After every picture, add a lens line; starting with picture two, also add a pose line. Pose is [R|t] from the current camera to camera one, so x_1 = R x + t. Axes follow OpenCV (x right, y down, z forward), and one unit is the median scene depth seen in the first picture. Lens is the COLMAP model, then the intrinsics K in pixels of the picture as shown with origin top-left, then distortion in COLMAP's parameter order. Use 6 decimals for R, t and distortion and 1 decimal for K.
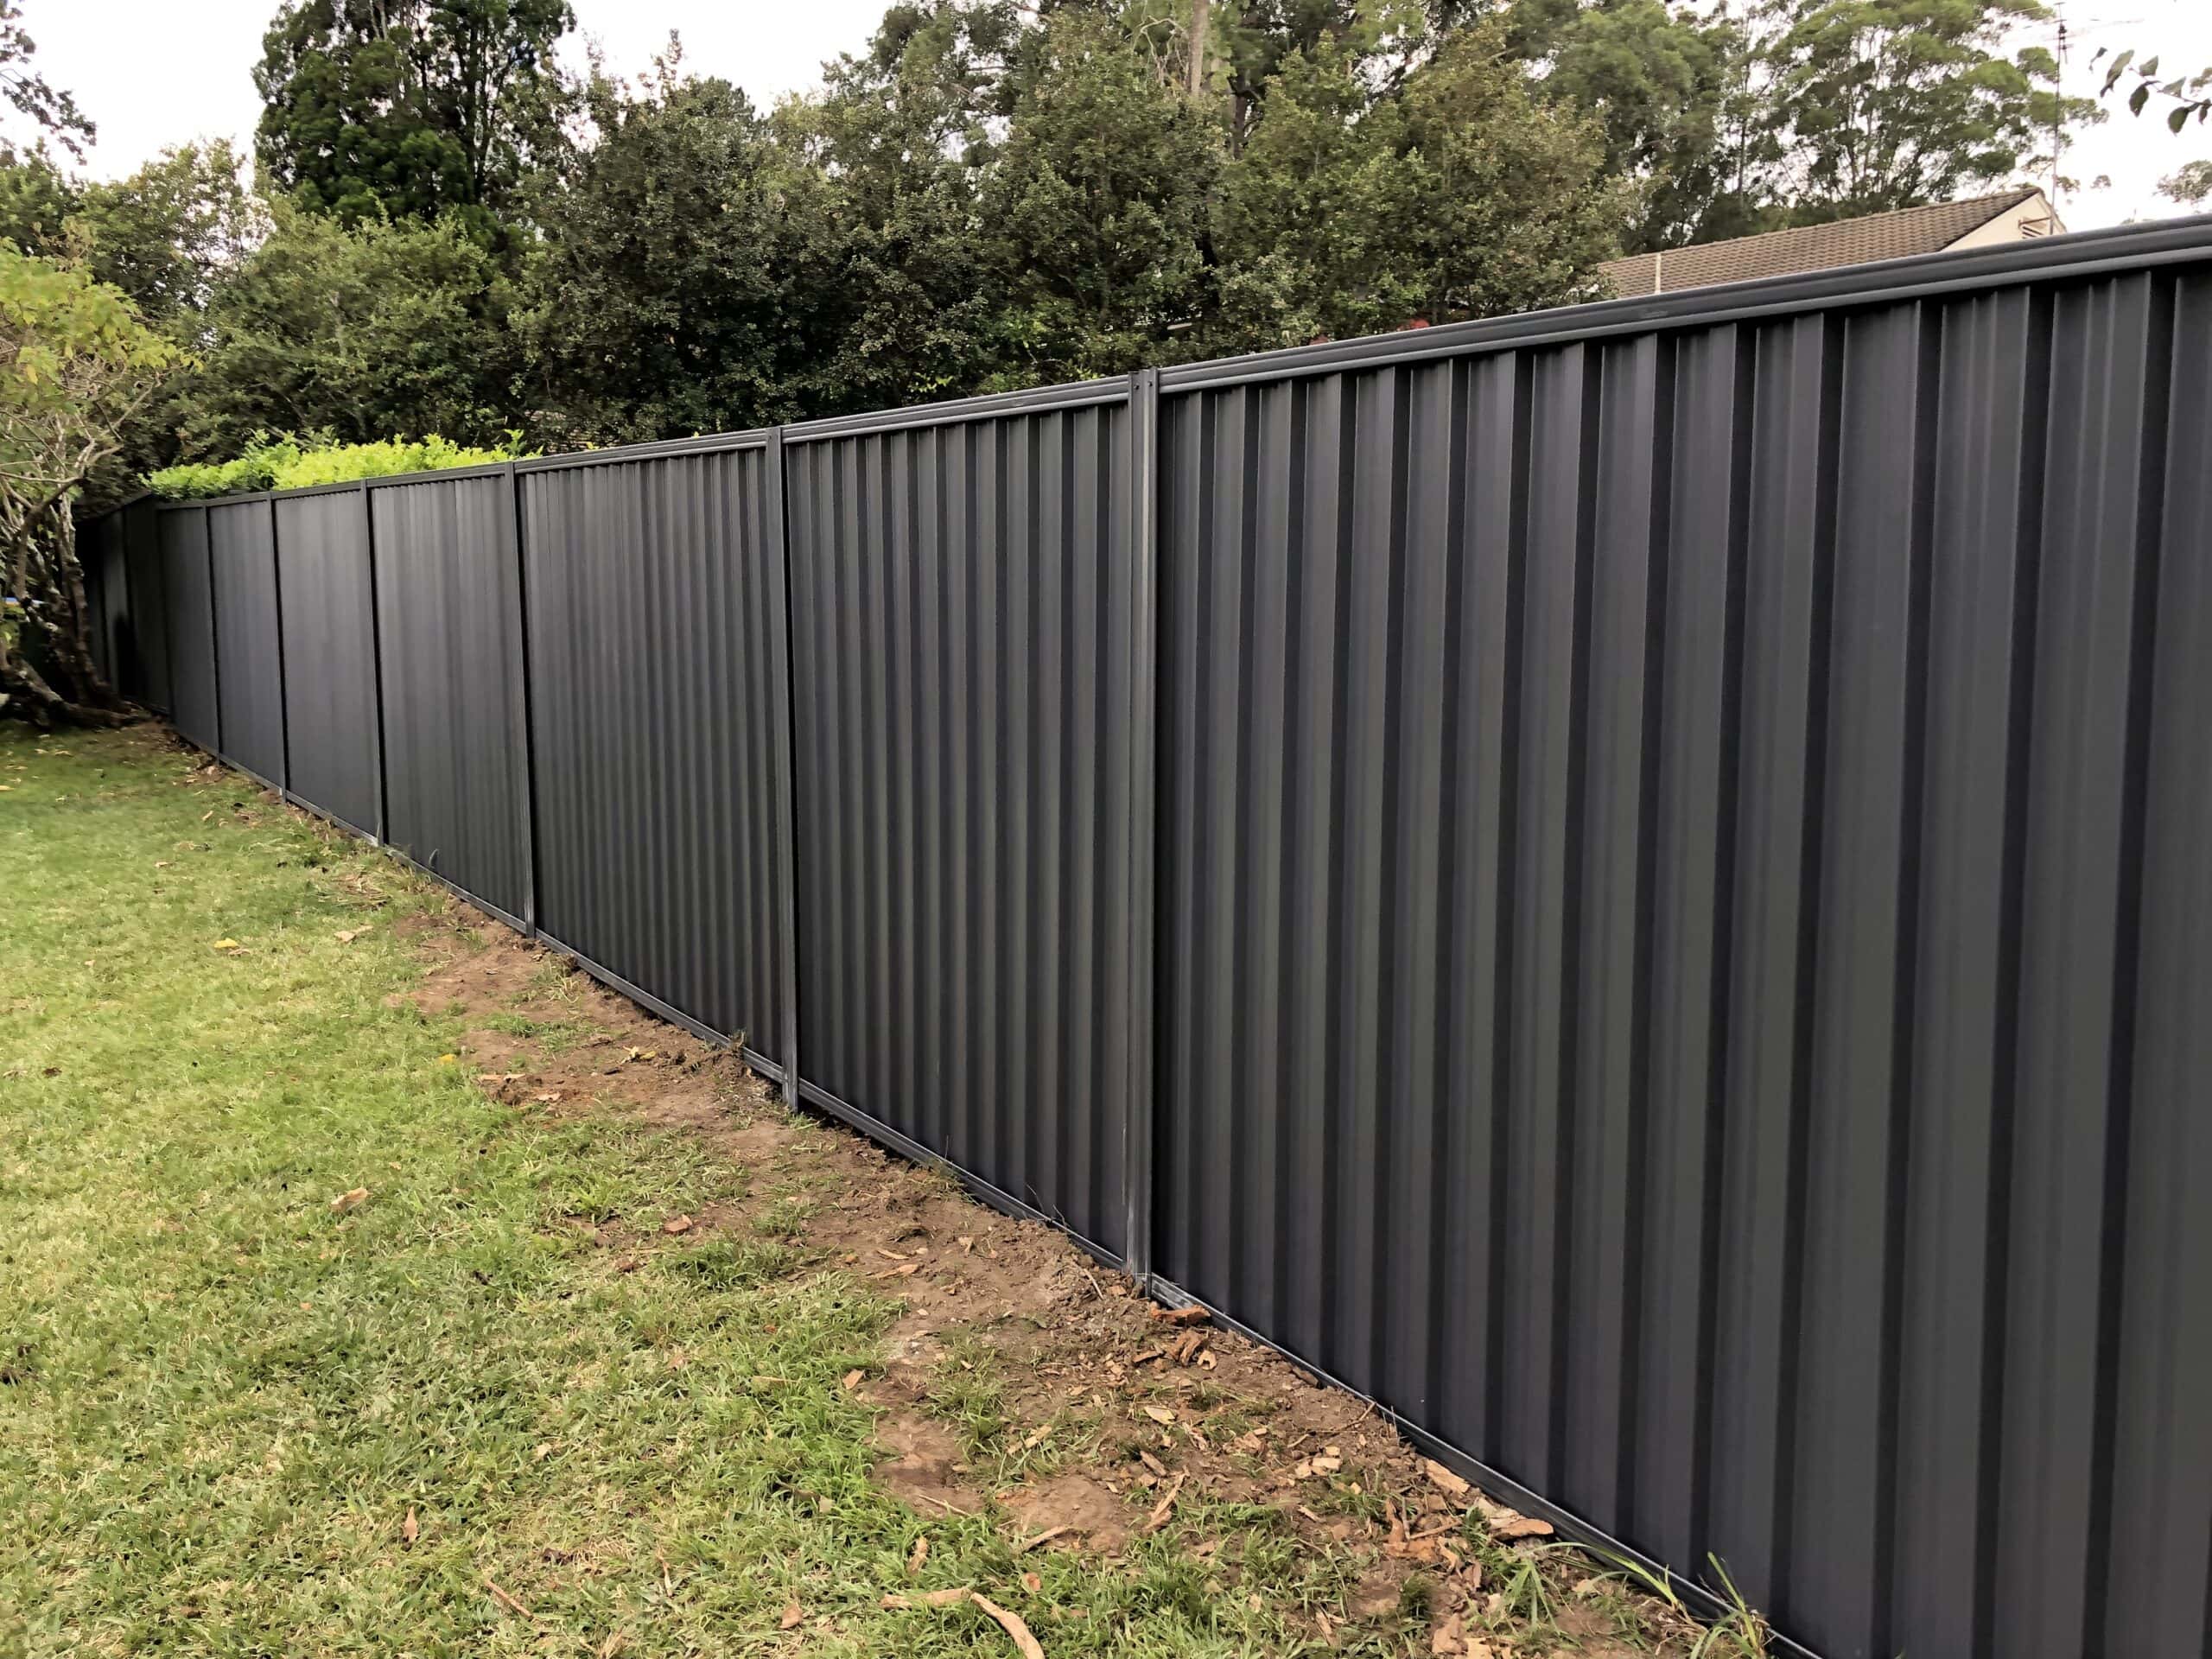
lens RADIAL K [[1769.9, 0, 1106.0], [0, 1769.9, 829.5], [0, 0, 1]] dist [0.033708, -0.050464]
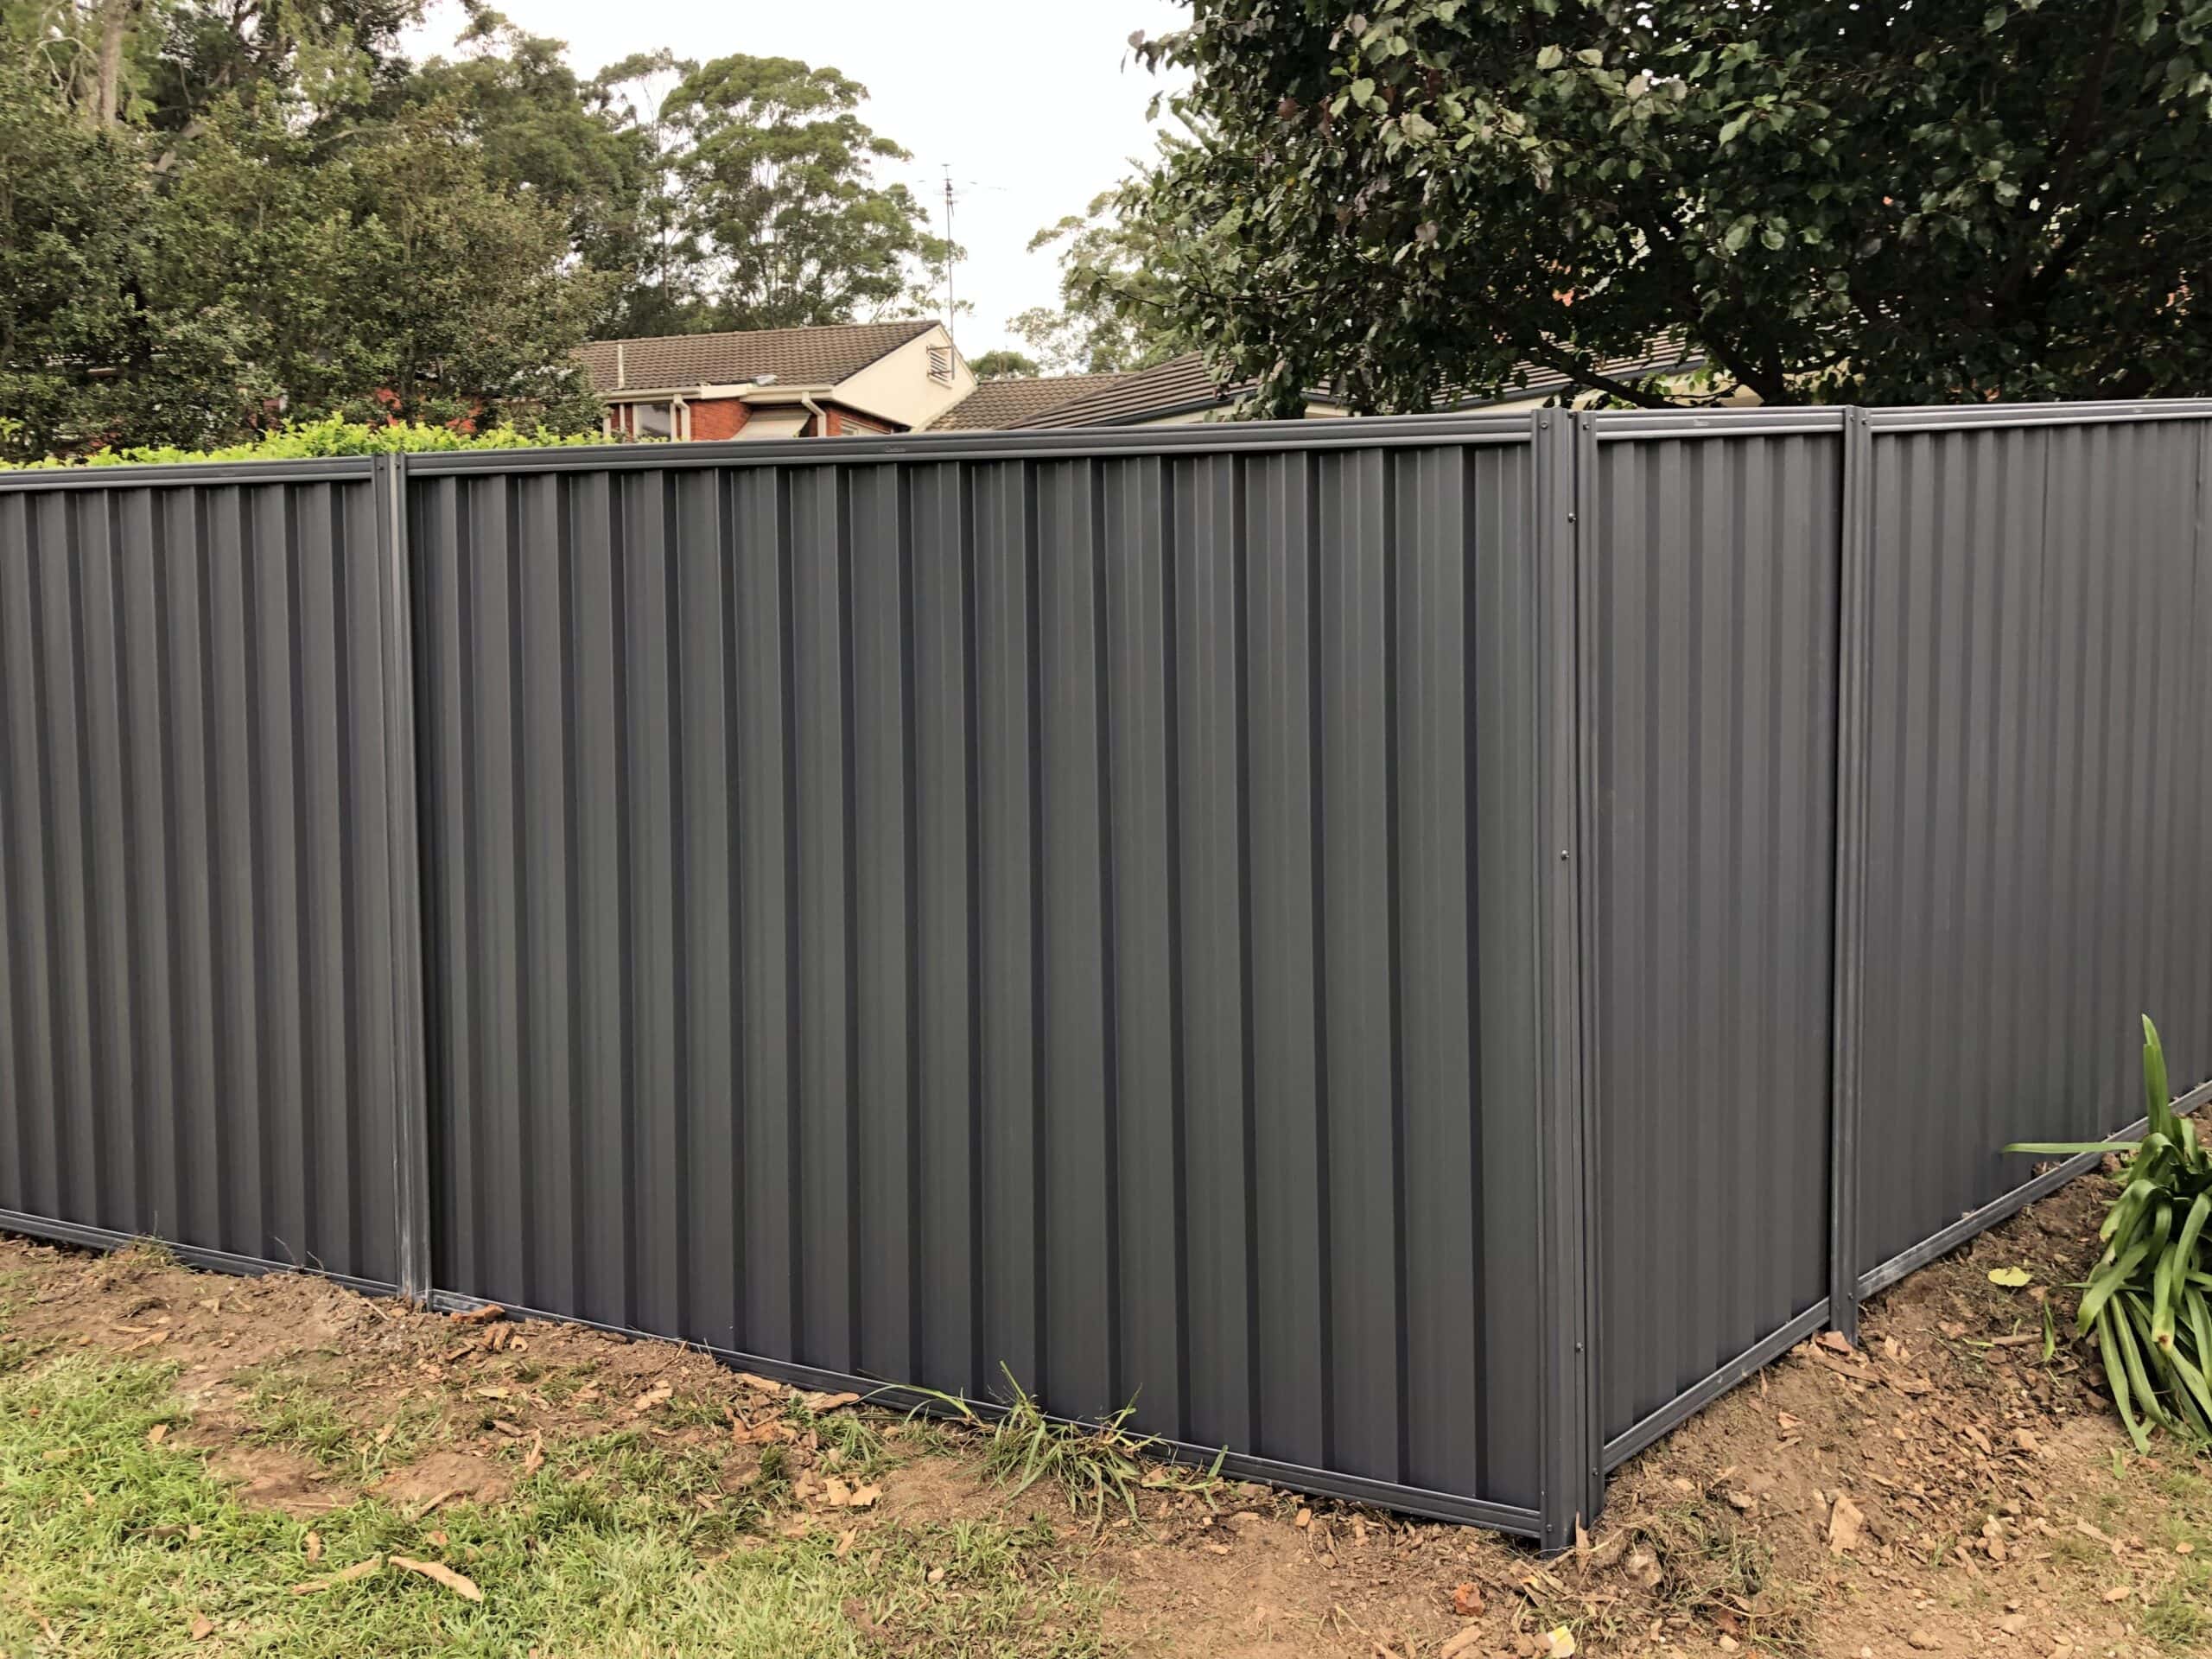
lens RADIAL K [[1820.2, 0, 1107.2], [0, 1820.2, 755.2], [0, 0, 1]] dist [0.005777, -0.006414]
pose [[0.842300, -0.025672, 0.538398, -0.201897], [0.072343, 0.995212, -0.065724, 0.032995], [-0.534132, 0.094308, 0.840124, -0.147960]]
